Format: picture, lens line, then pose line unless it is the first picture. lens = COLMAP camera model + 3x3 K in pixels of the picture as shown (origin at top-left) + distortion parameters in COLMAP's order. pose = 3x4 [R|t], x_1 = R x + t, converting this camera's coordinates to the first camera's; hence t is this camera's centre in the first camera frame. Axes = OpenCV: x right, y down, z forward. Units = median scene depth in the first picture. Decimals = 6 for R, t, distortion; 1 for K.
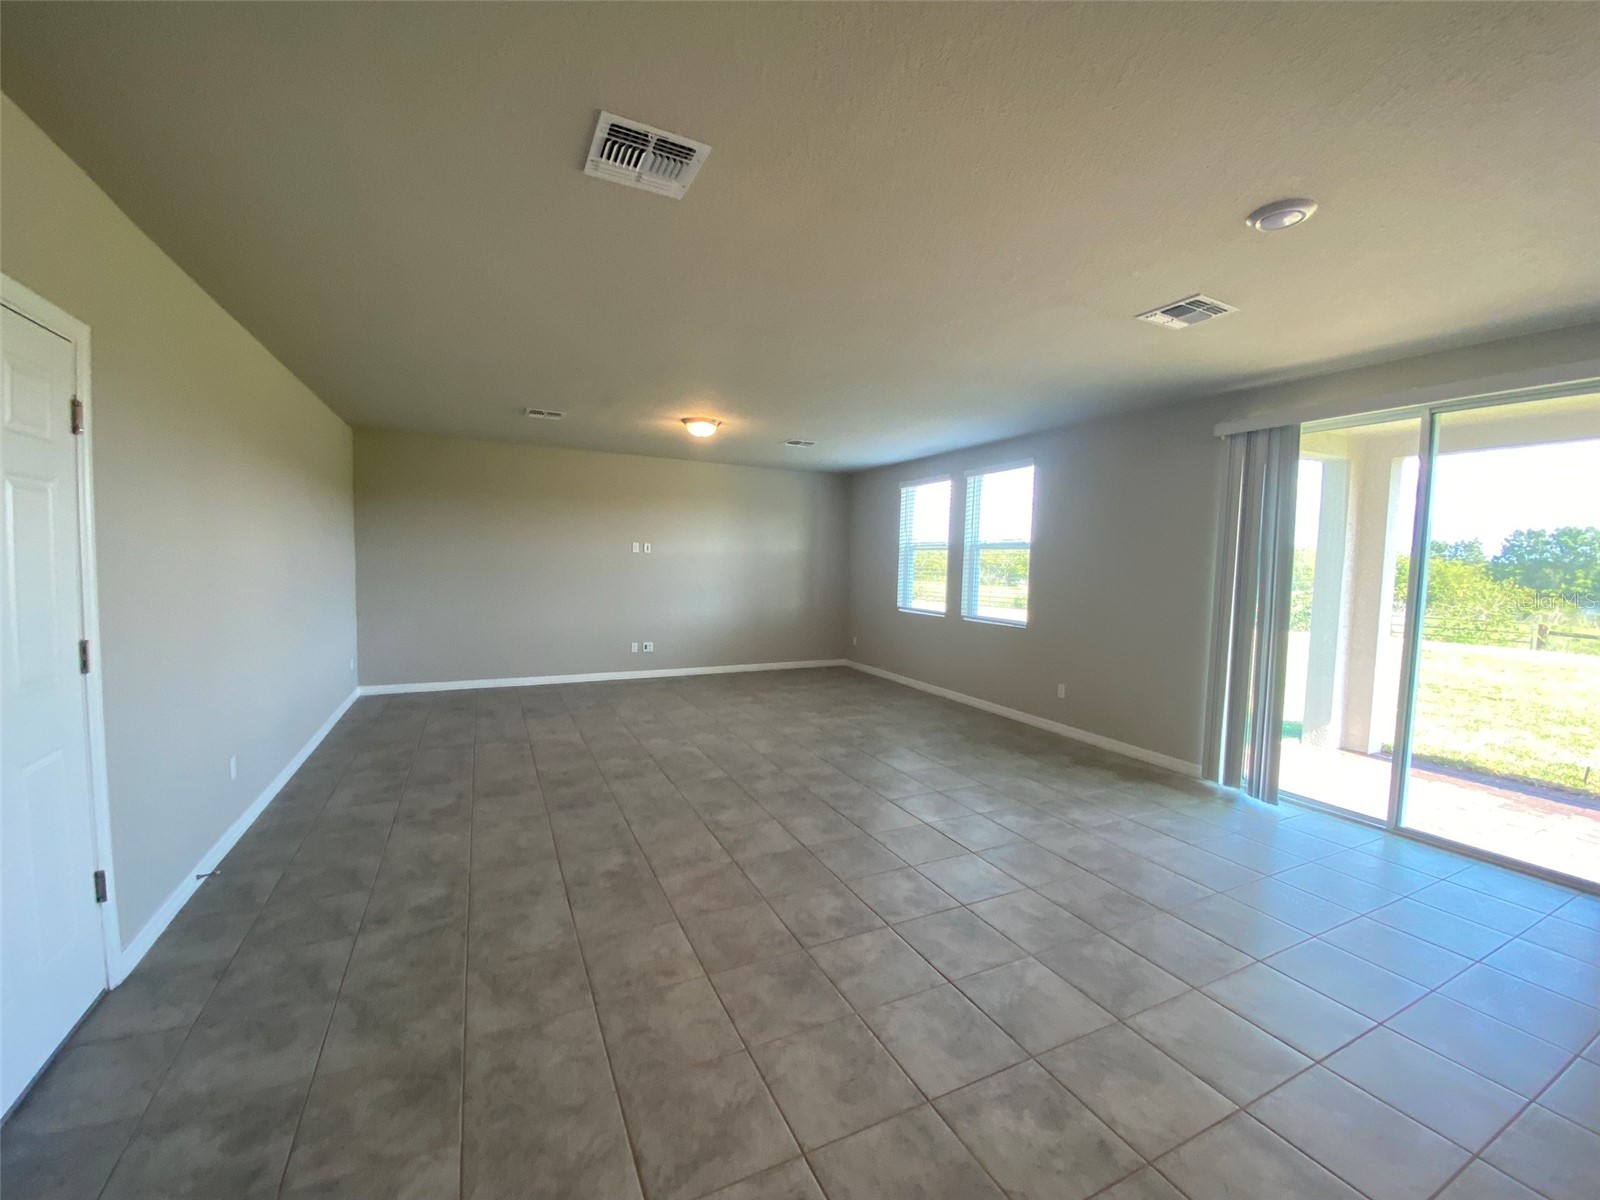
lens RADIAL K [[646.5, 0, 794.4], [0, 646.5, 601.9], [0, 0, 1]] dist [0.023865, -0.022875]
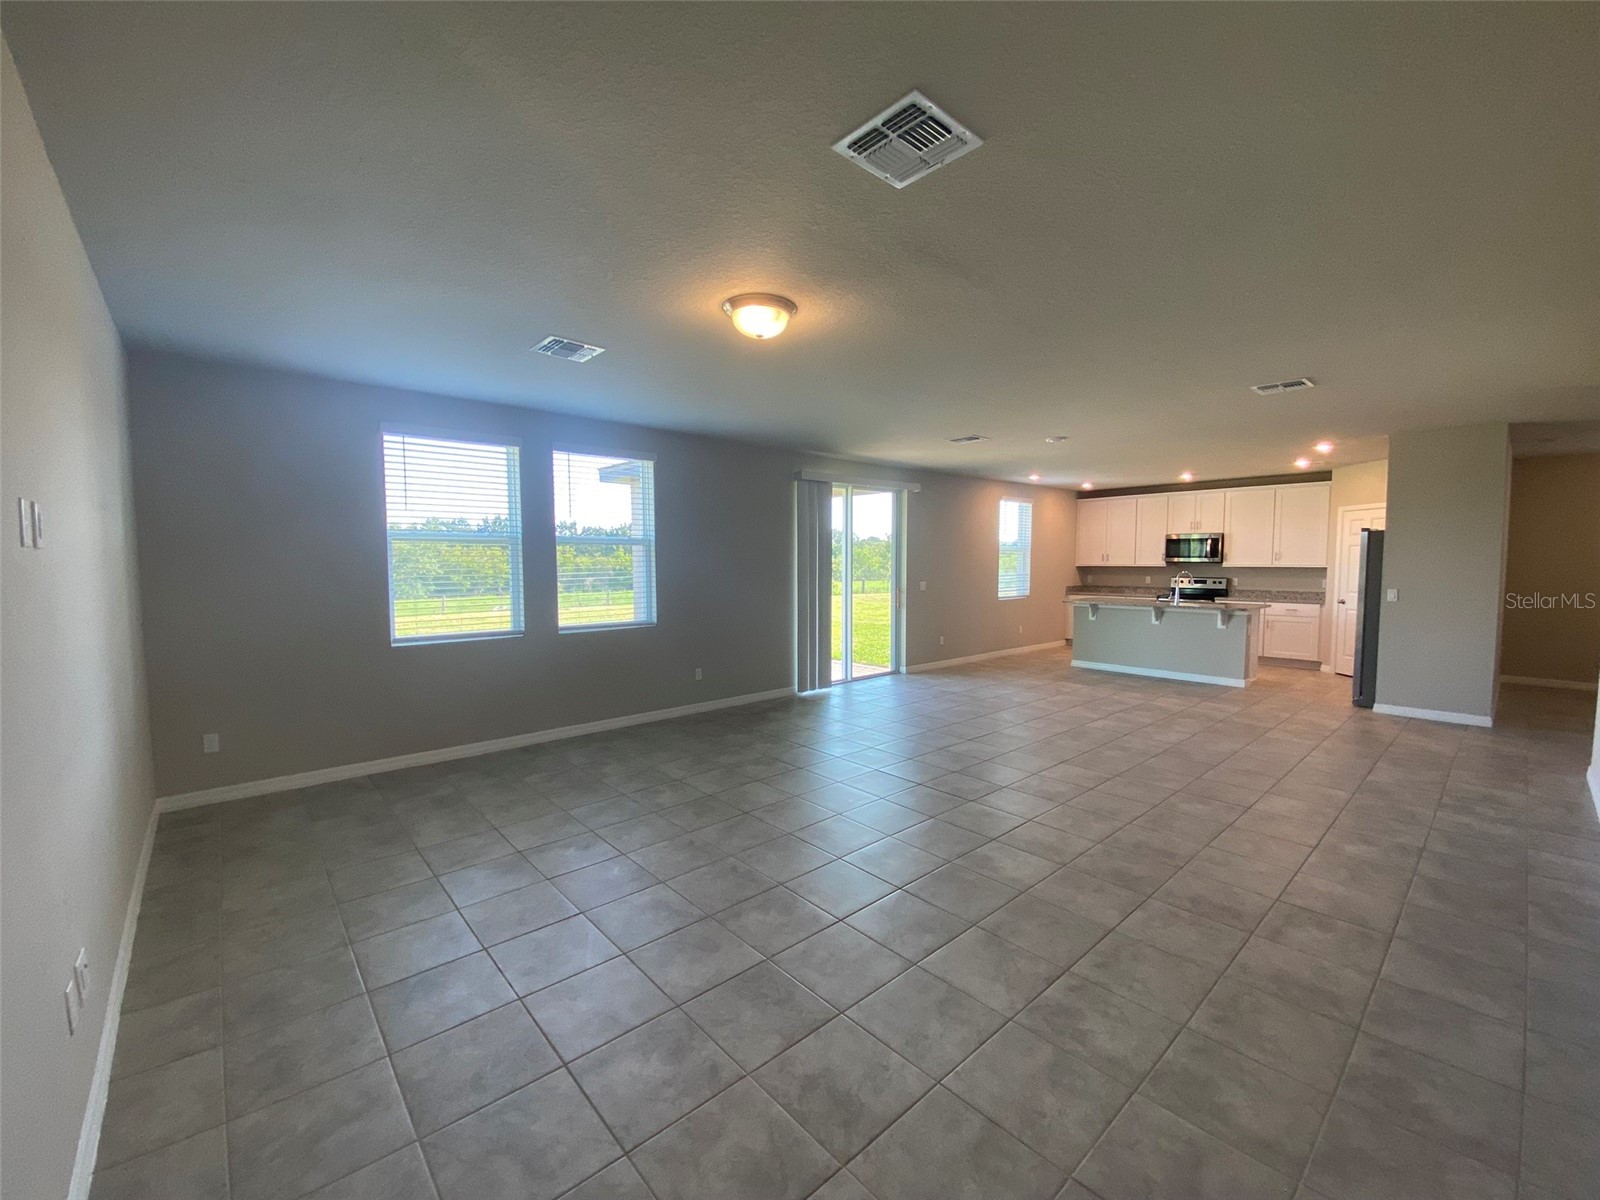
lens RADIAL K [[646.5, 0, 794.4], [0, 646.5, 601.9], [0, 0, 1]] dist [0.023865, -0.022875]
pose [[-0.270794, -0.086316, 0.958760, -0.837349], [0.059393, 0.992576, 0.106136, -0.115256], [-0.960803, 0.085685, -0.263657, 1.374533]]
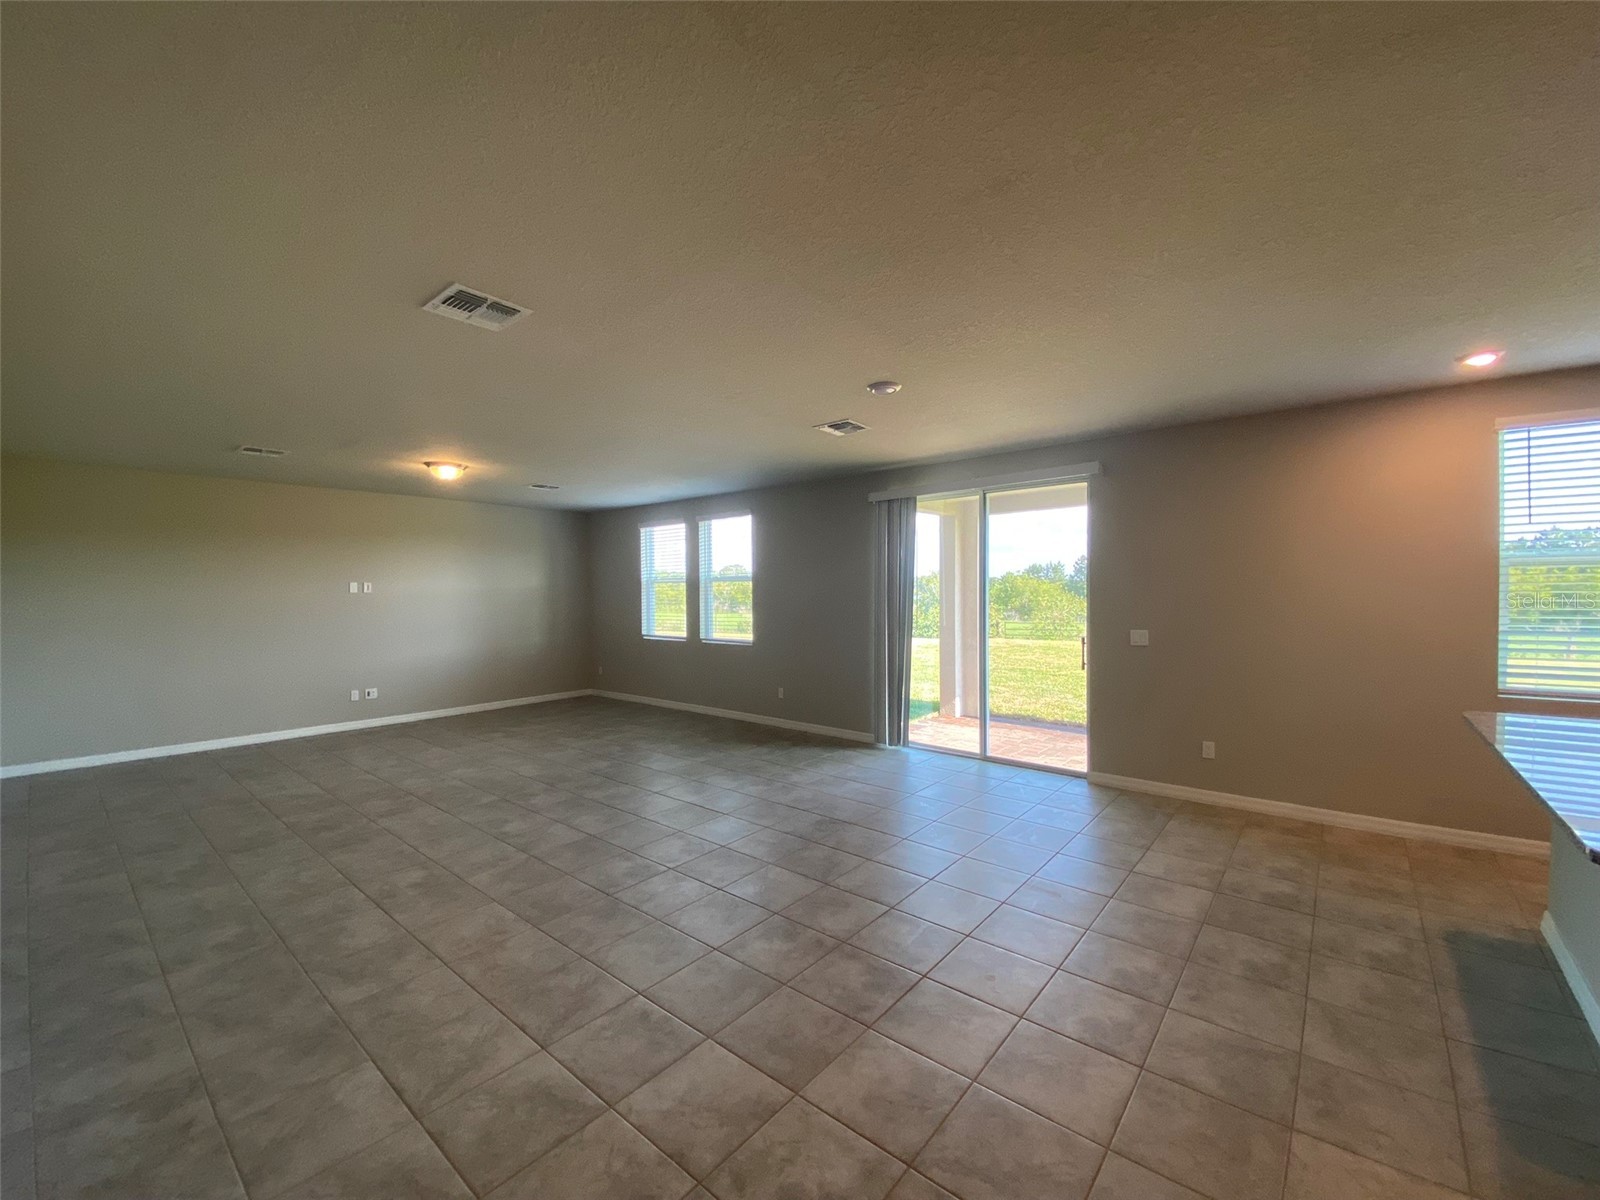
lens RADIAL K [[643.2, 0, 796.1], [0, 643.2, 601.2], [0, 0, 1]] dist [0.008438, -0.015164]
pose [[0.911739, -0.035342, 0.409247, -0.079963], [0.054706, 0.997864, -0.035701, 0.006216], [-0.407111, 0.054938, 0.911725, -0.191739]]
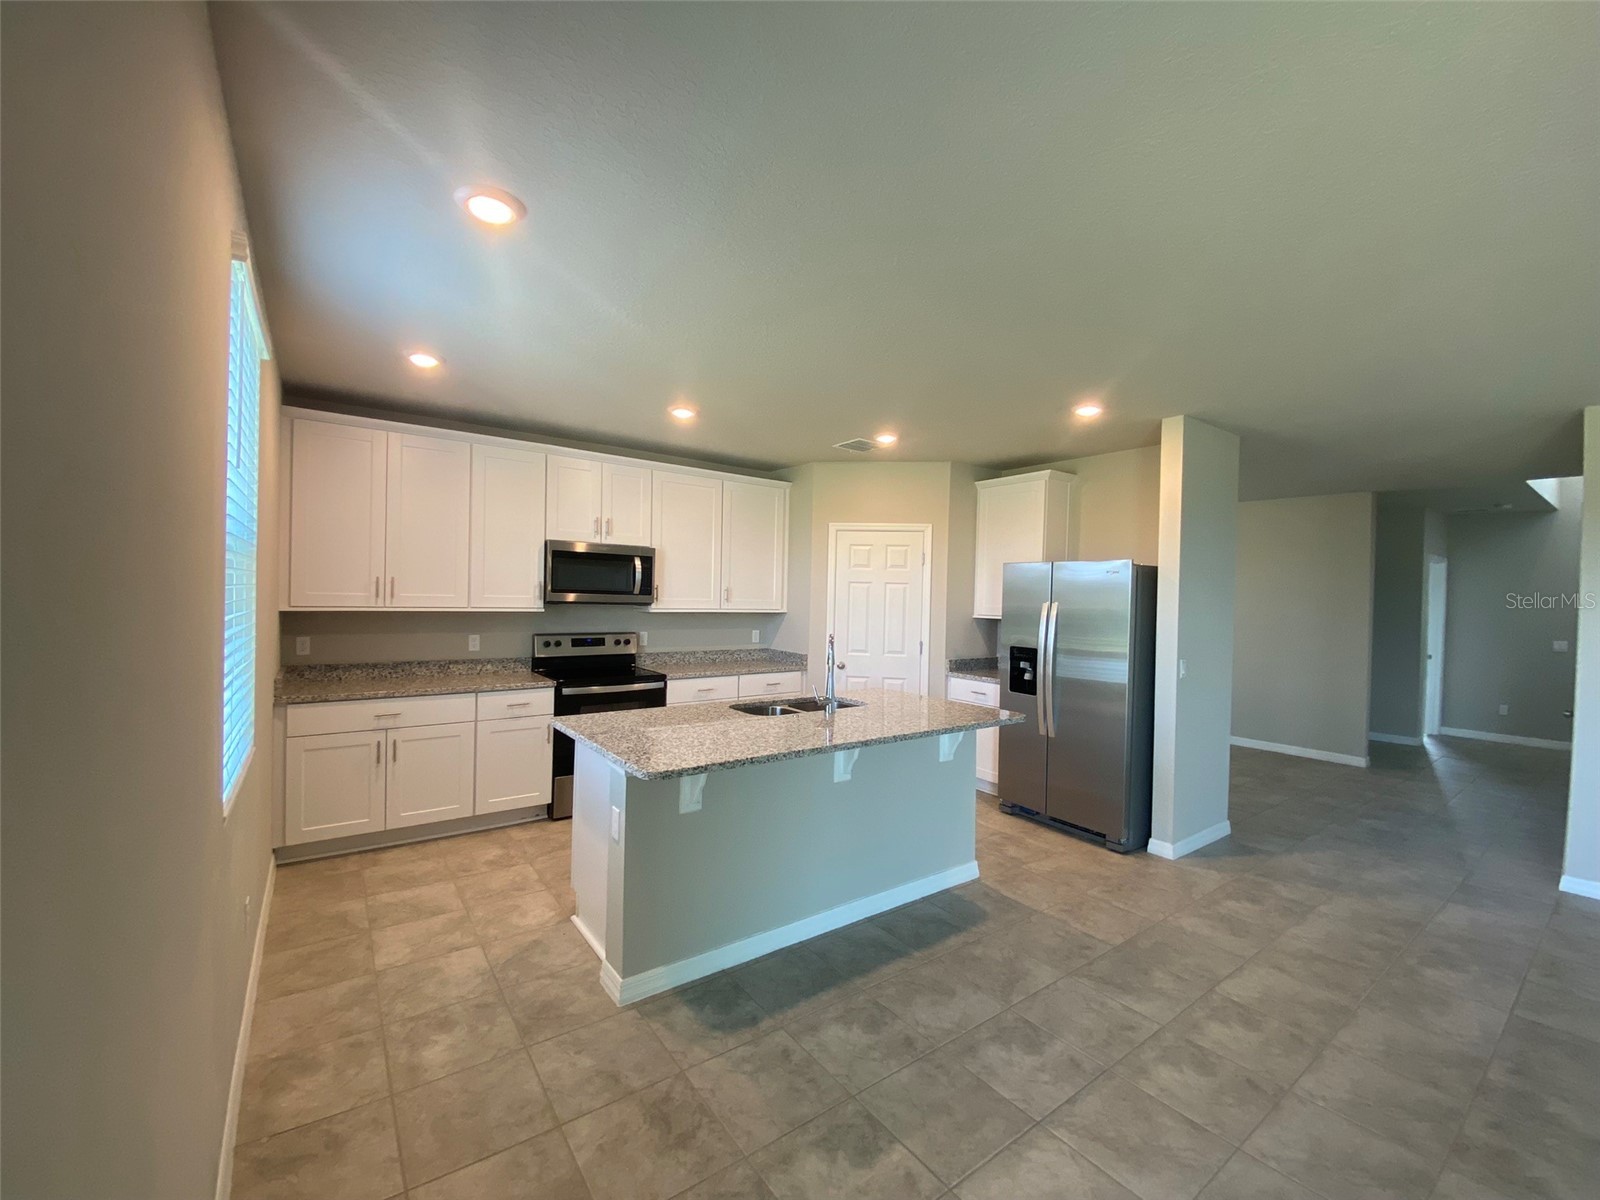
lens RADIAL K [[646.5, 0, 794.4], [0, 646.5, 601.9], [0, 0, 1]] dist [0.023865, -0.022875]
pose [[-0.984371, -0.040904, -0.171291, 0.757620], [-0.054691, 0.995564, 0.076559, -0.035733], [0.167400, 0.084731, -0.982241, 0.581340]]
